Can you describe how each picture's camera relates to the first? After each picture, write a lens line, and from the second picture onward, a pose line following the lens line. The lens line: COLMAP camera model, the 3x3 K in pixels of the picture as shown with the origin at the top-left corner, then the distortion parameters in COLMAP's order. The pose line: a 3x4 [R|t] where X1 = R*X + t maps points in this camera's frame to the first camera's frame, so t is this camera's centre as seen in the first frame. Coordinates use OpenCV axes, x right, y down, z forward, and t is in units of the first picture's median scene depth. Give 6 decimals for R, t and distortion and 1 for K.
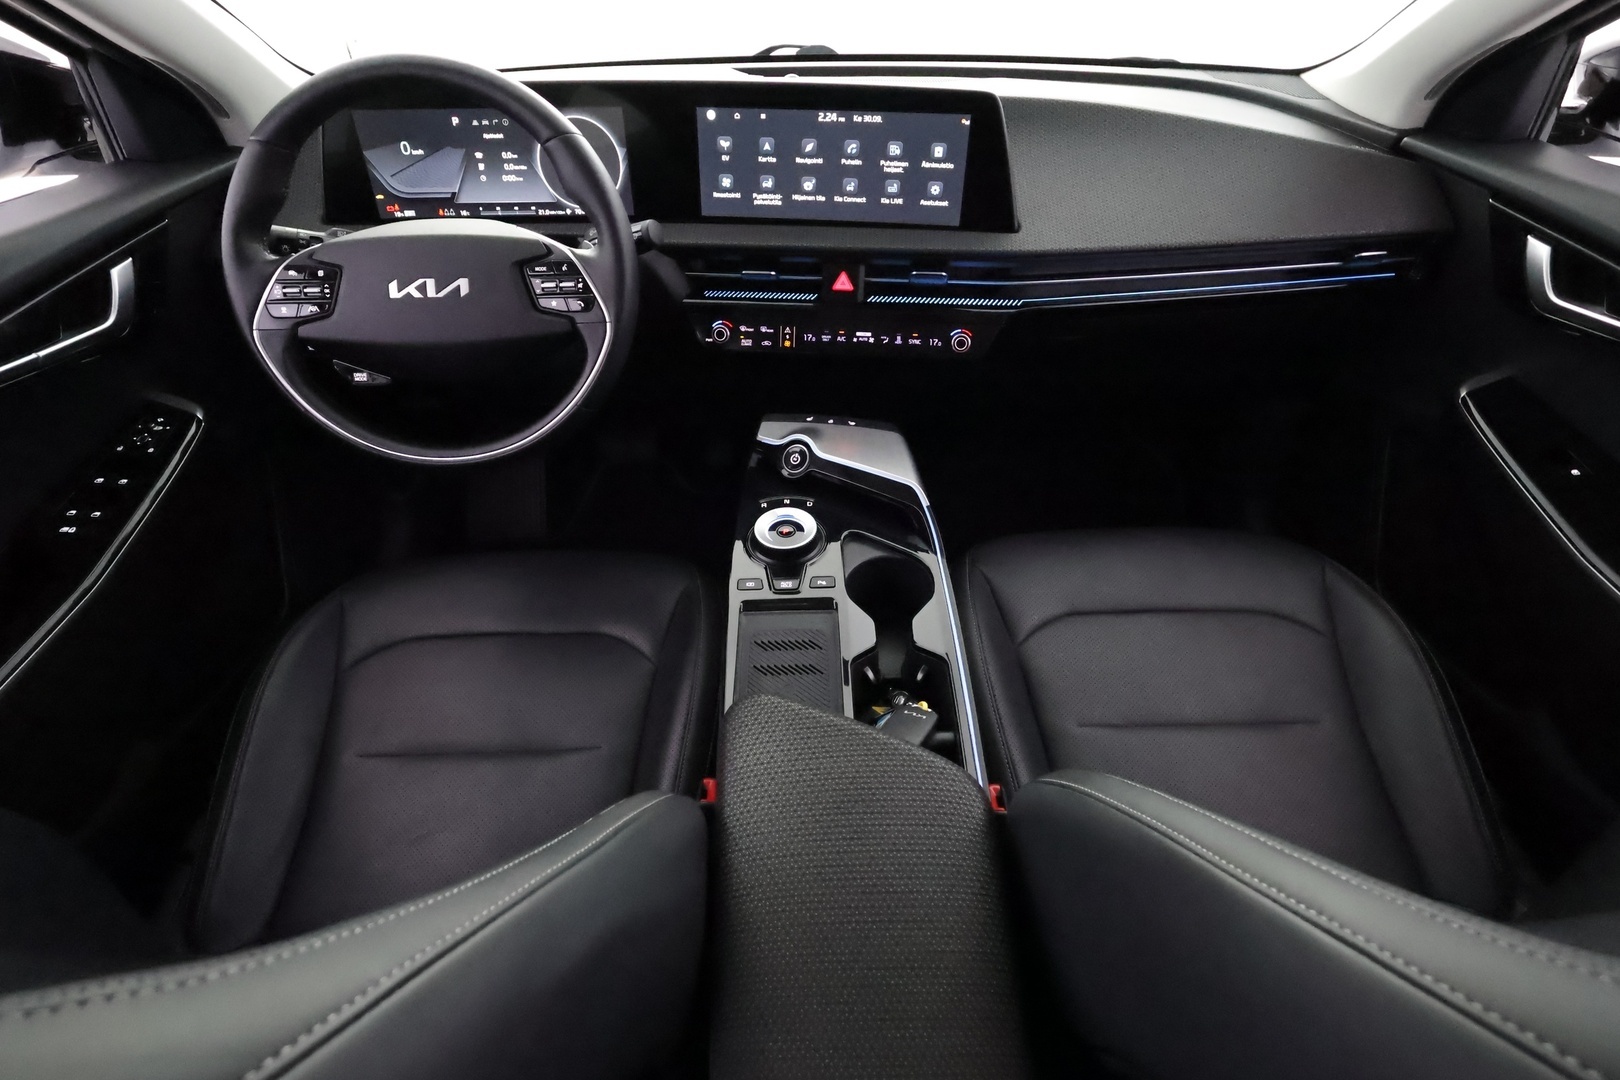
lens RADIAL K [[806.4, 0, 812.1], [0, 806.4, 543.7], [0, 0, 1]] dist [0.000743, -0.000765]
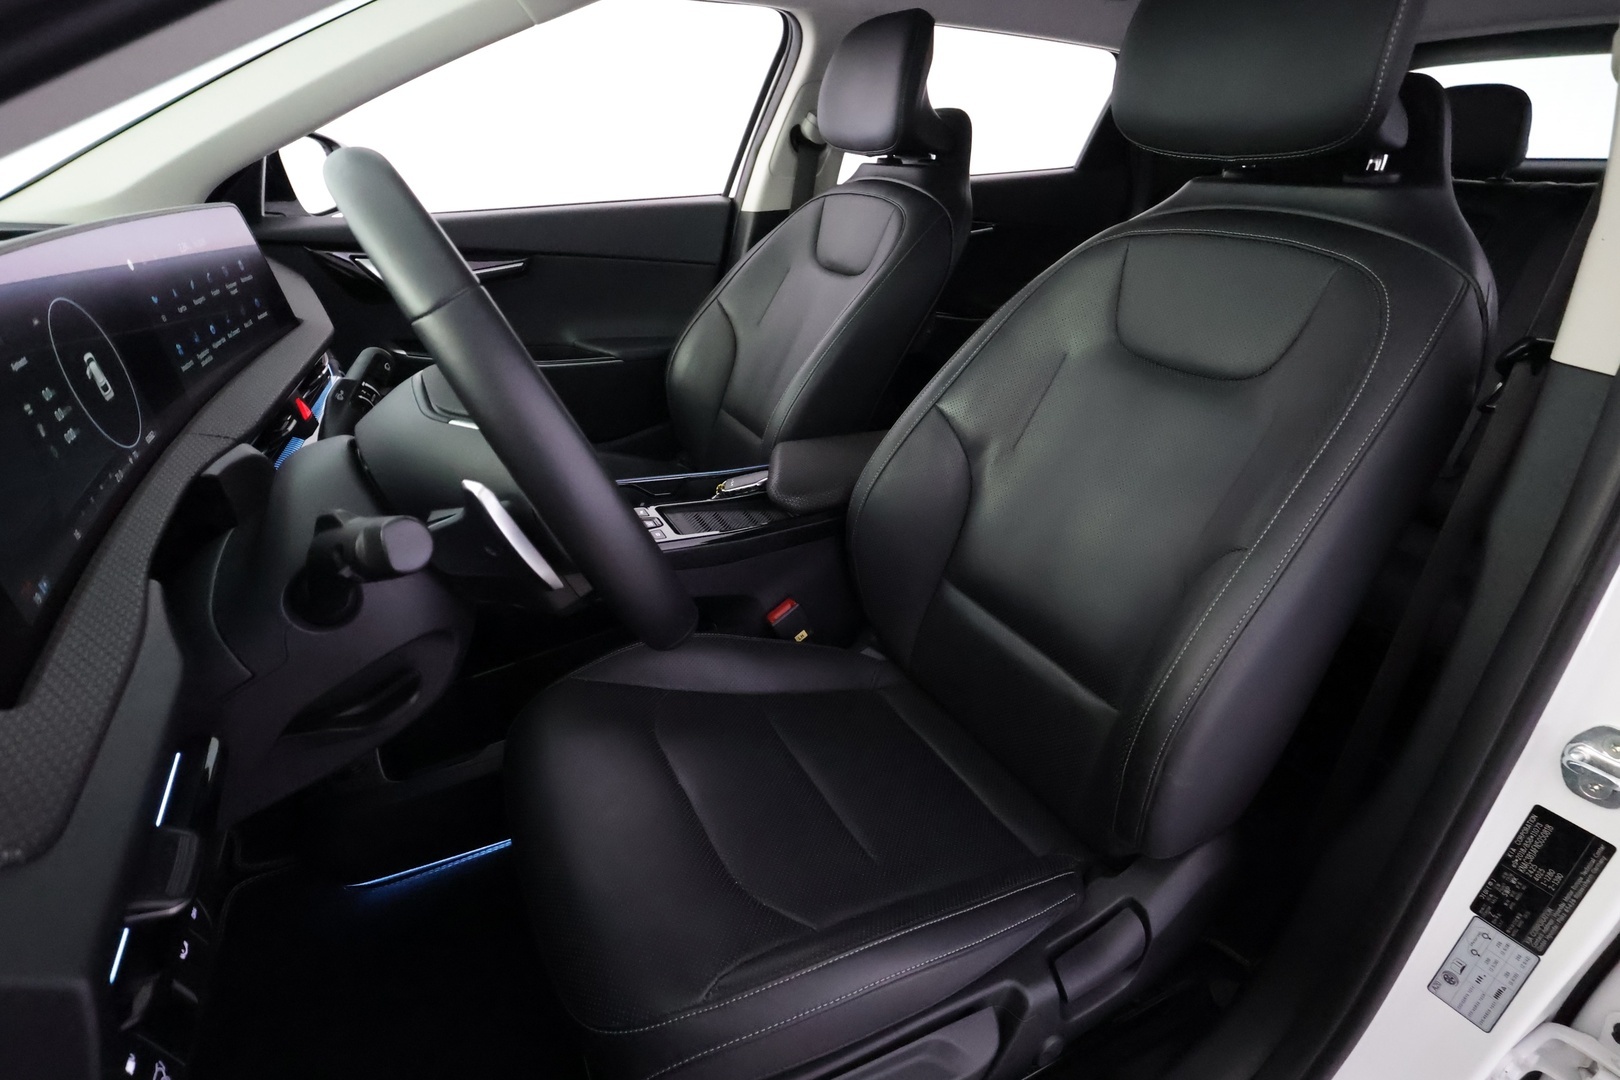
lens RADIAL K [[806.4, 0, 812.1], [0, 806.4, 543.7], [0, 0, 1]] dist [0.000743, -0.000765]
pose [[-0.442327, -0.391967, 0.806665, -1.000091], [0.558541, 0.583326, 0.589714, -0.455584], [-0.701697, 0.711402, -0.039091, 0.756564]]
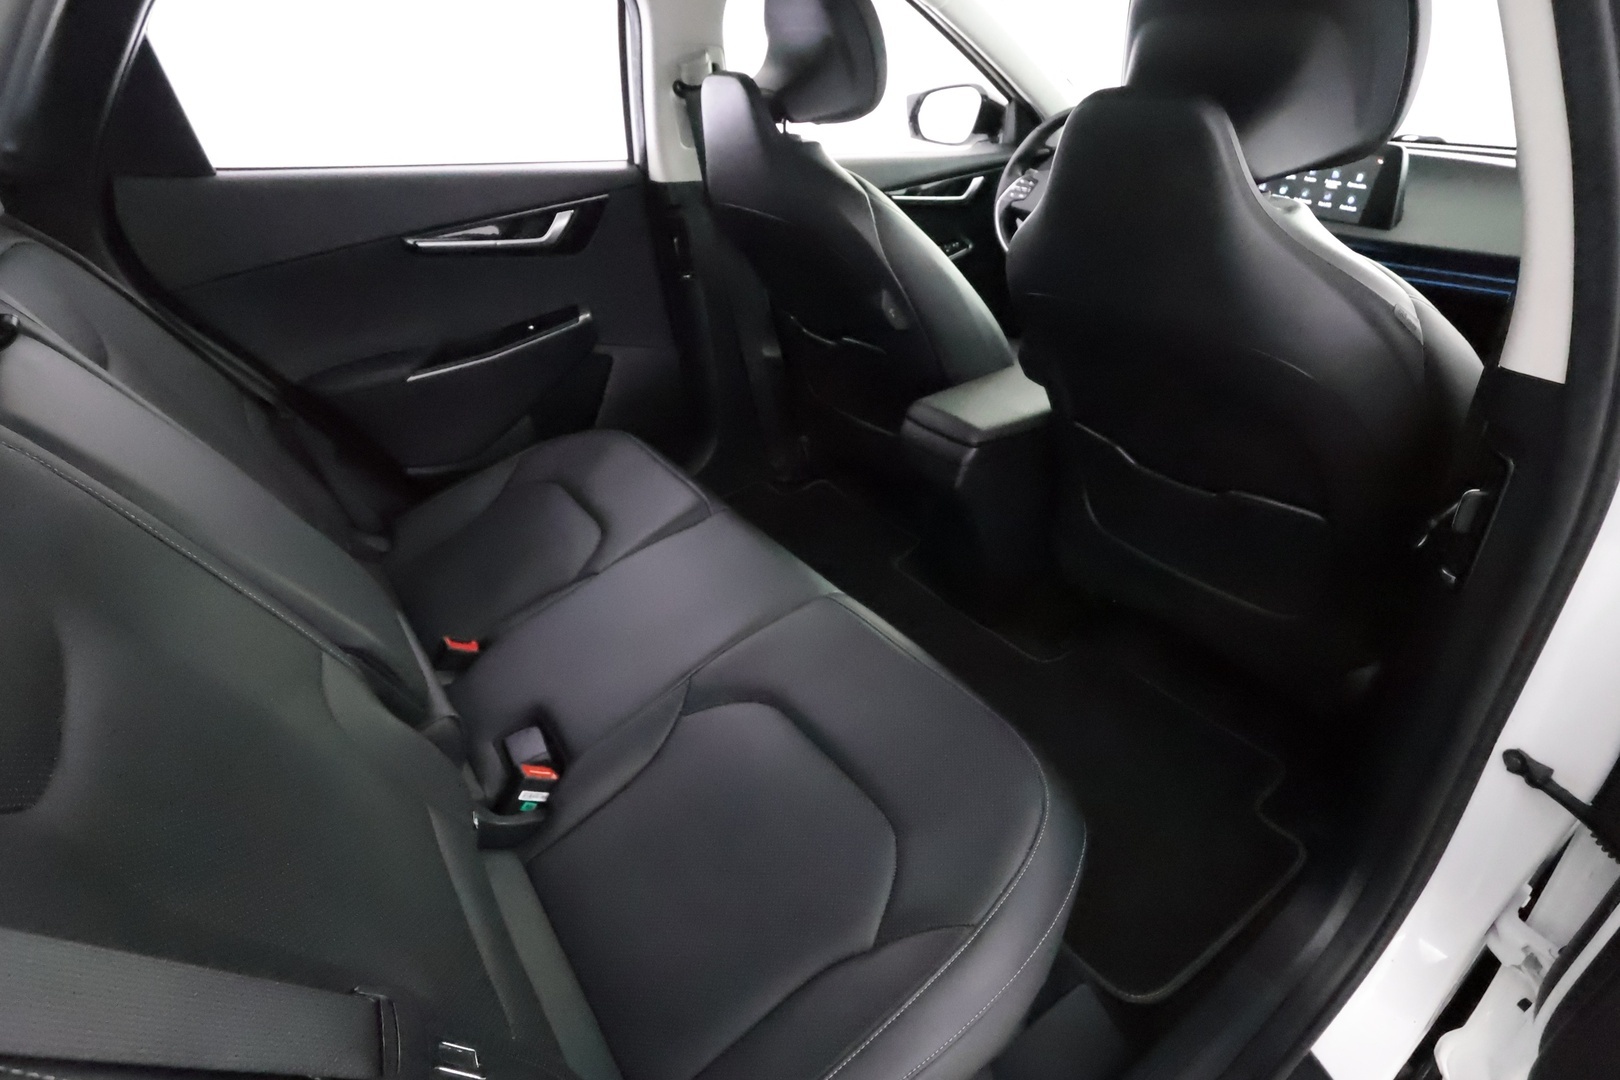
lens RADIAL K [[806.4, 0, 812.1], [0, 806.4, 543.7], [0, 0, 1]] dist [0.000743, -0.000765]
pose [[0.567278, 0.430651, -0.701951, 0.972591], [-0.507472, 0.854109, 0.113890, 0.531972], [0.648589, 0.291613, 0.703060, -0.674431]]
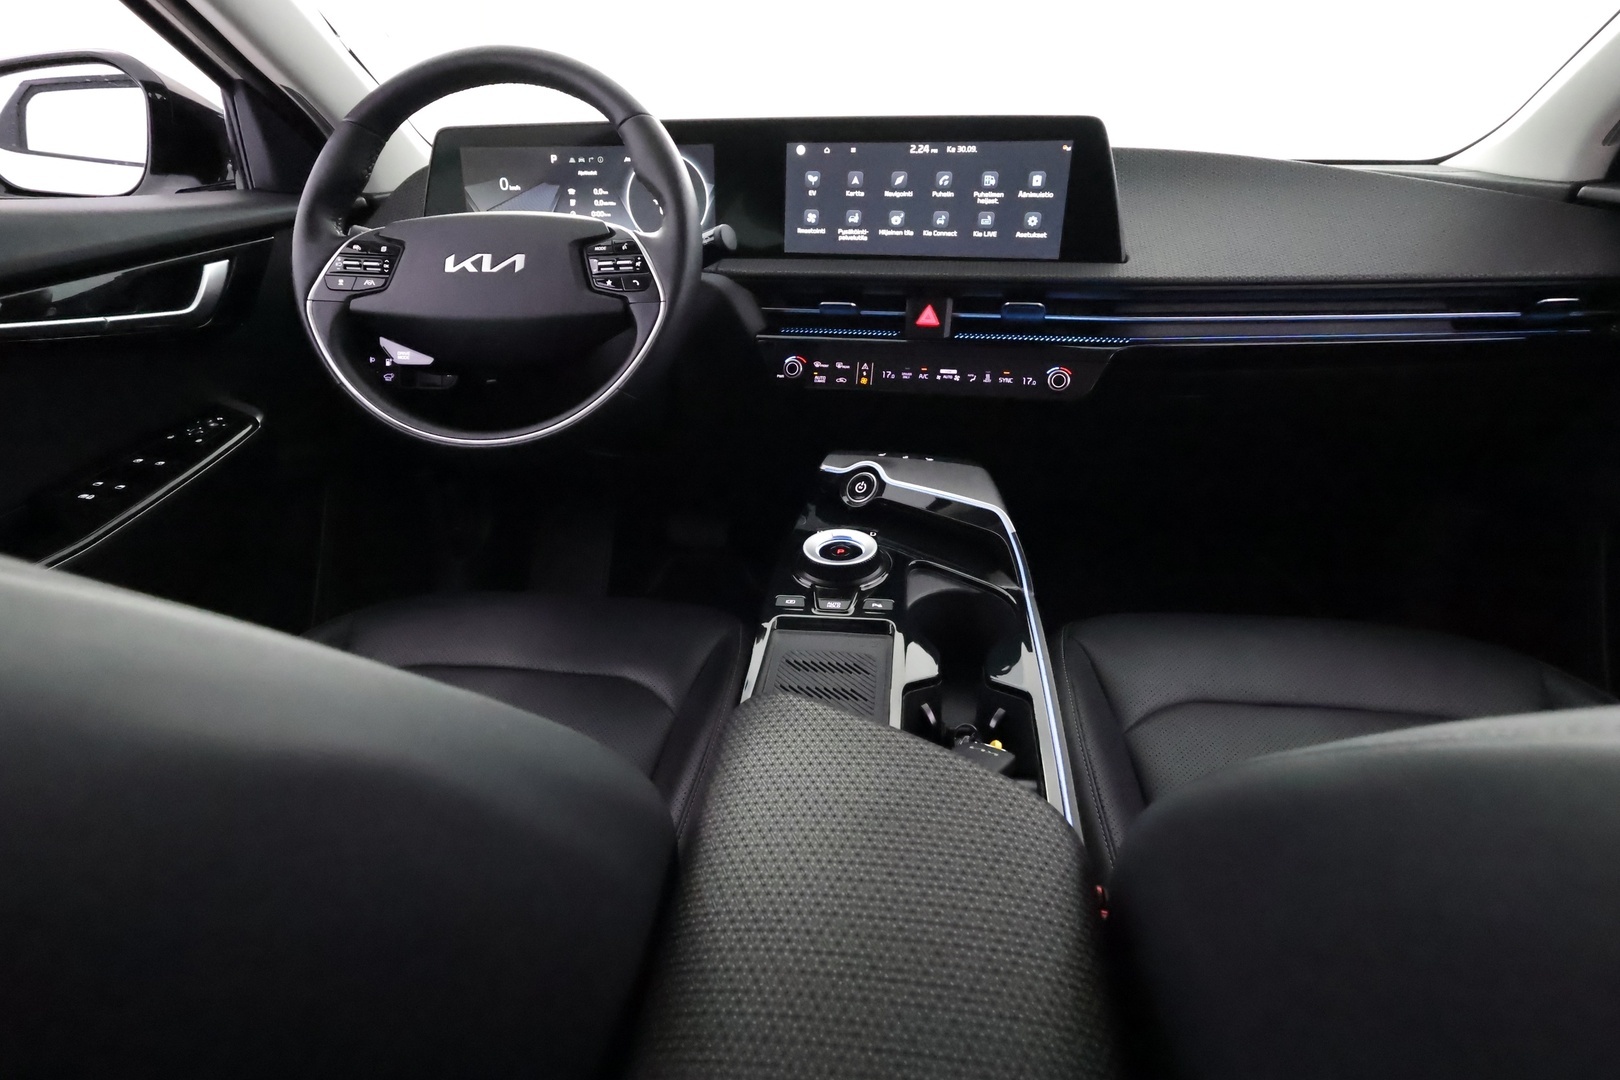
lens RADIAL K [[806.4, 0, 812.1], [0, 806.4, 543.7], [0, 0, 1]] dist [0.000743, -0.000765]
pose [[0.990264, 0.058419, -0.126353, 0.039135], [-0.086623, 0.969133, -0.230819, 0.153609], [0.108969, 0.239516, 0.964758, 0.160937]]
